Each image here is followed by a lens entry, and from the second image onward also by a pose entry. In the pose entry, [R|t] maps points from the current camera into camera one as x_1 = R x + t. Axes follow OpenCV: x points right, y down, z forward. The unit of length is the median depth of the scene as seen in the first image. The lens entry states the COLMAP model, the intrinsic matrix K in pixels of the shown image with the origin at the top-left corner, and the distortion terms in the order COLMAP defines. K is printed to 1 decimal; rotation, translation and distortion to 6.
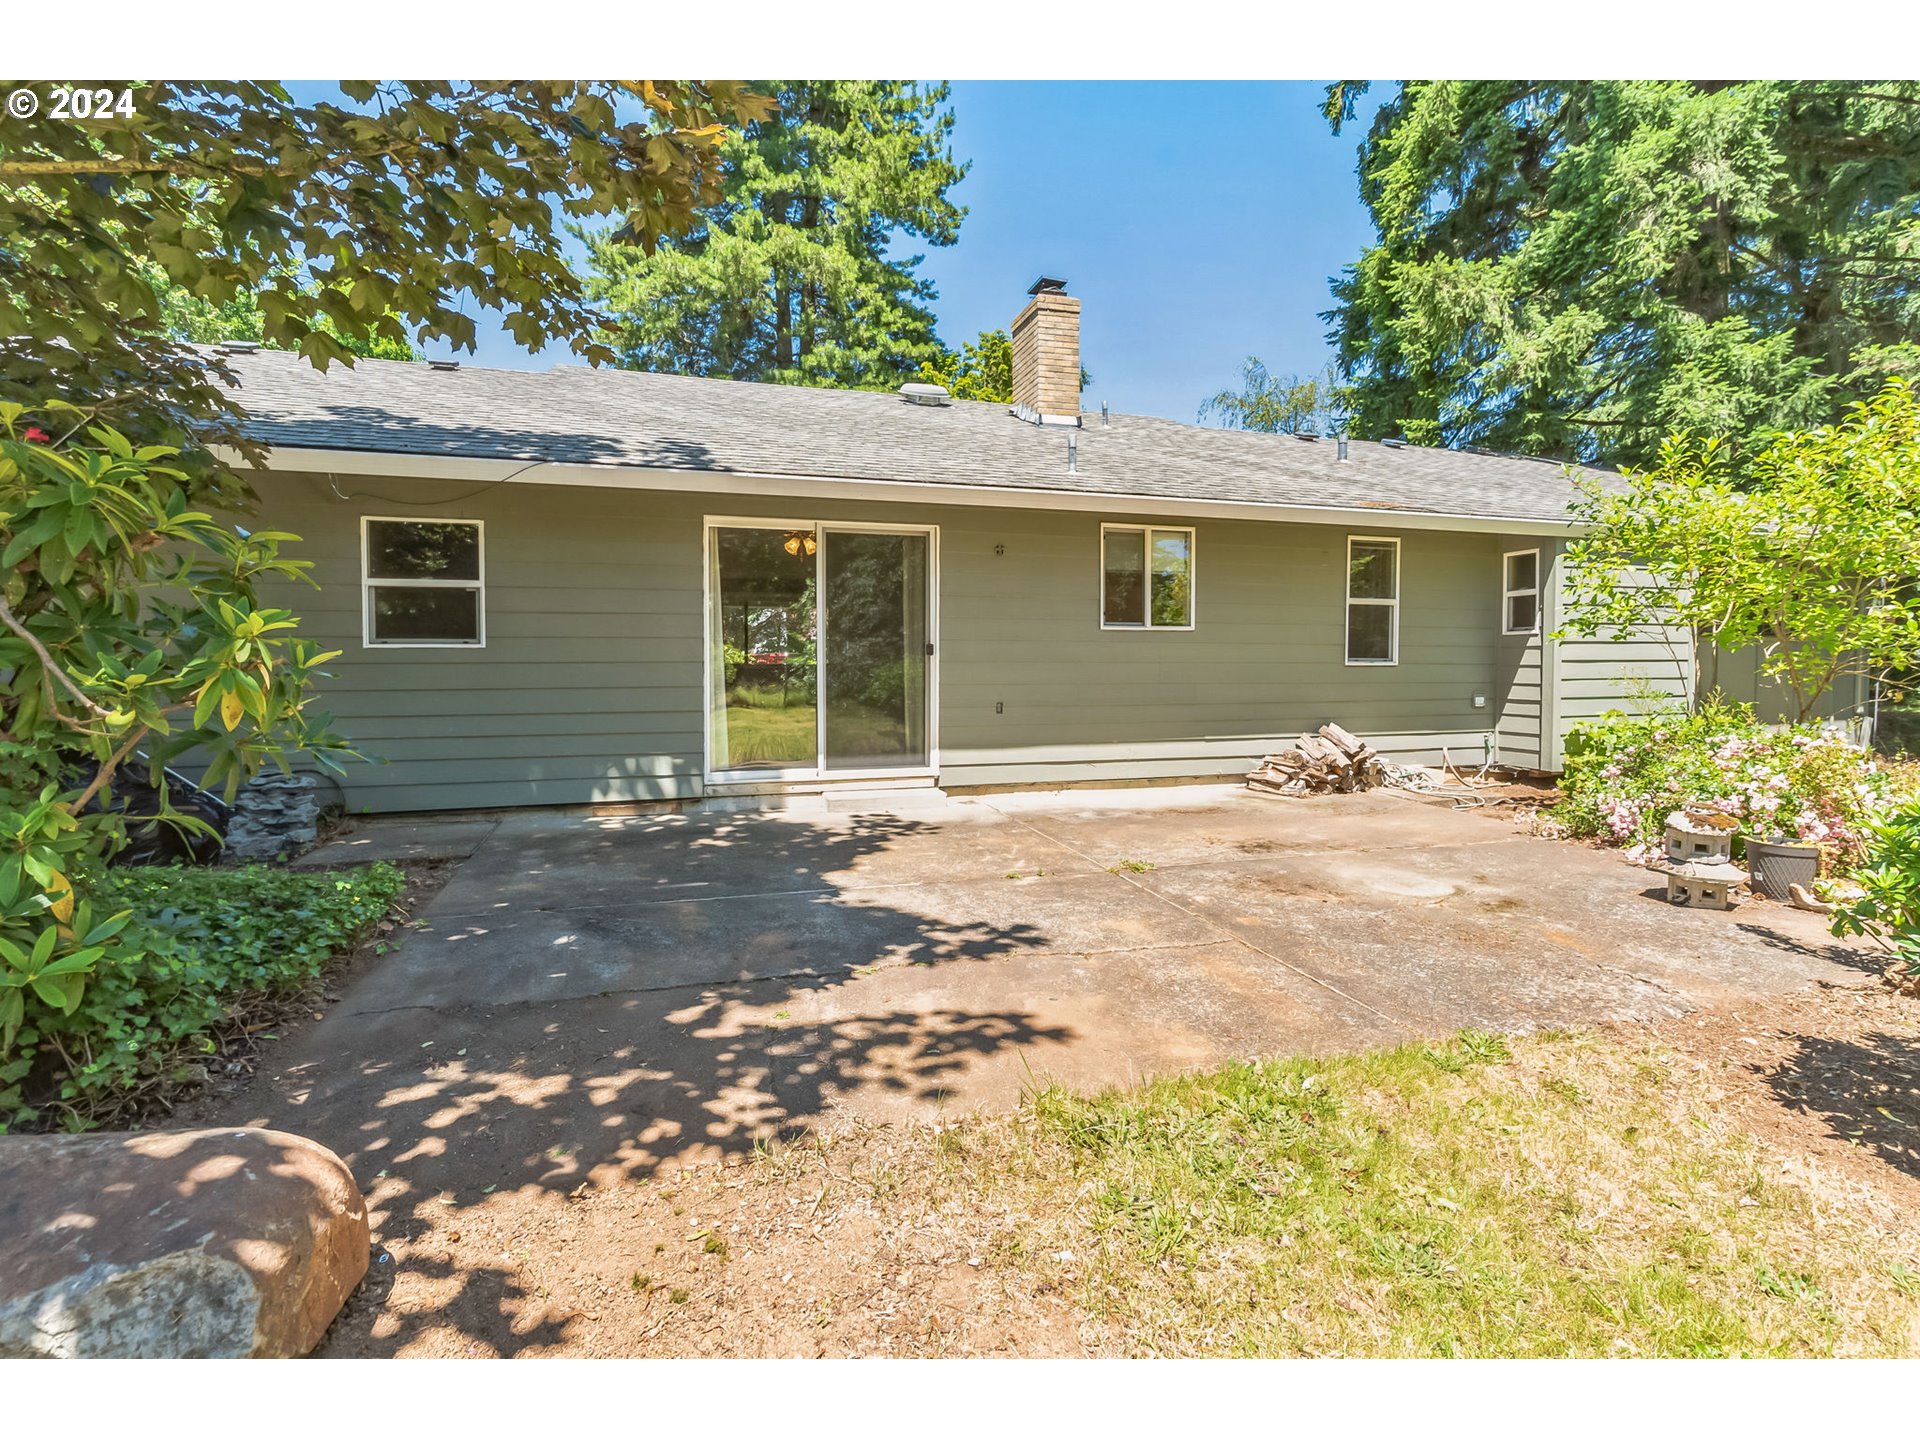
lens RADIAL K [[771.2, 0, 959.3], [0, 771.2, 691.9], [0, 0, 1]] dist [0.000095, 0.000205]
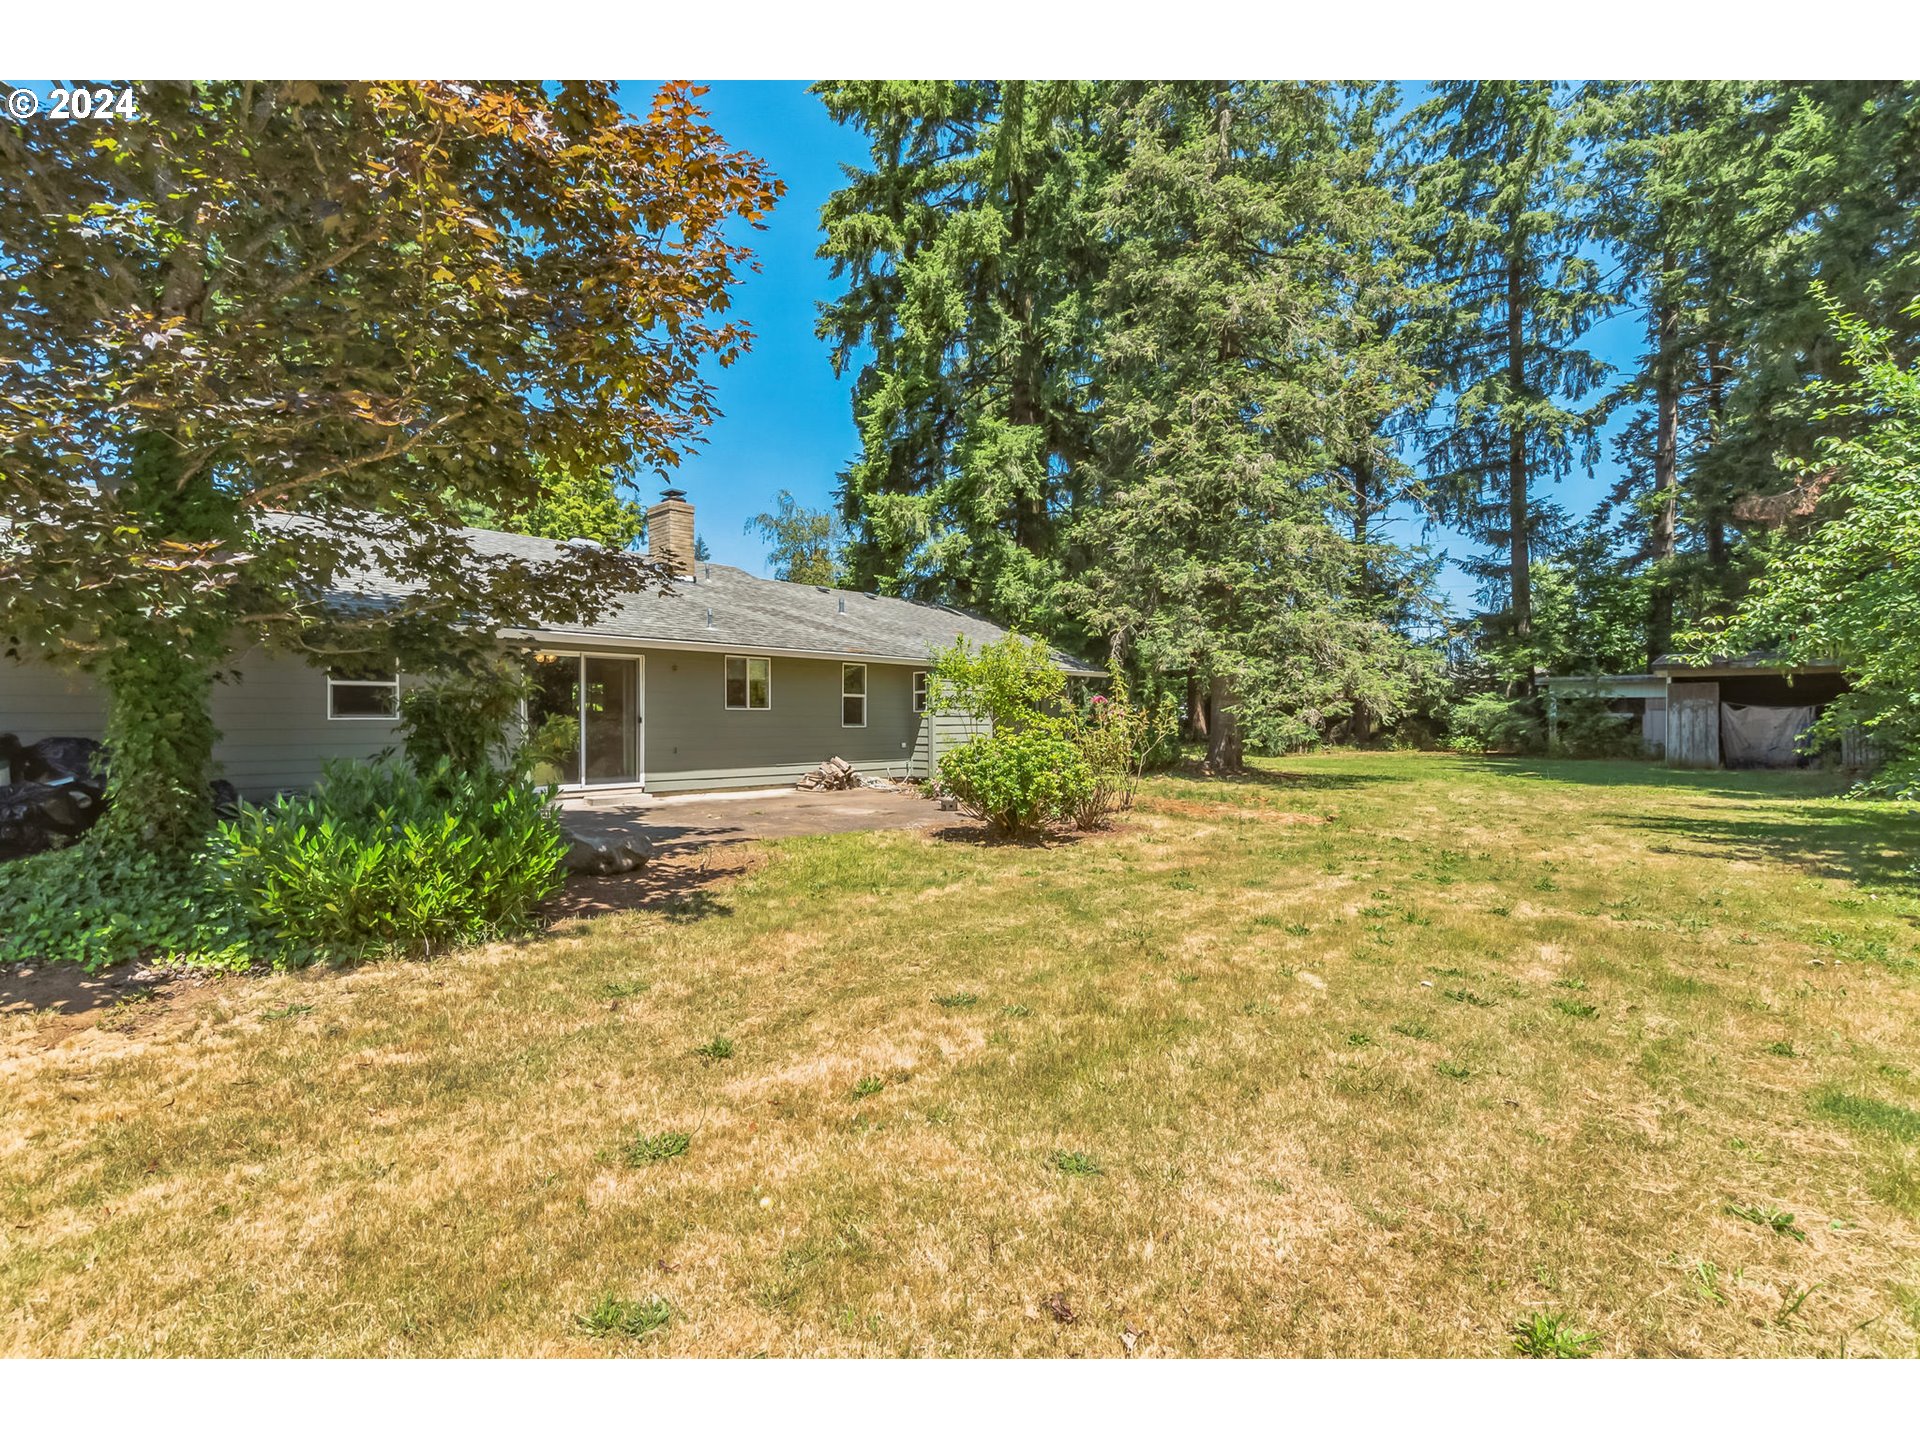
lens RADIAL K [[927.2, 0, 983.6], [0, 927.2, 730.0], [0, 0, 1]] dist [-0.001423, 0.000356]
pose [[0.831612, -0.003626, 0.555346, -0.433549], [0.017954, 0.999632, -0.020357, 0.022593], [-0.555067, 0.026900, 0.831370, -0.985255]]
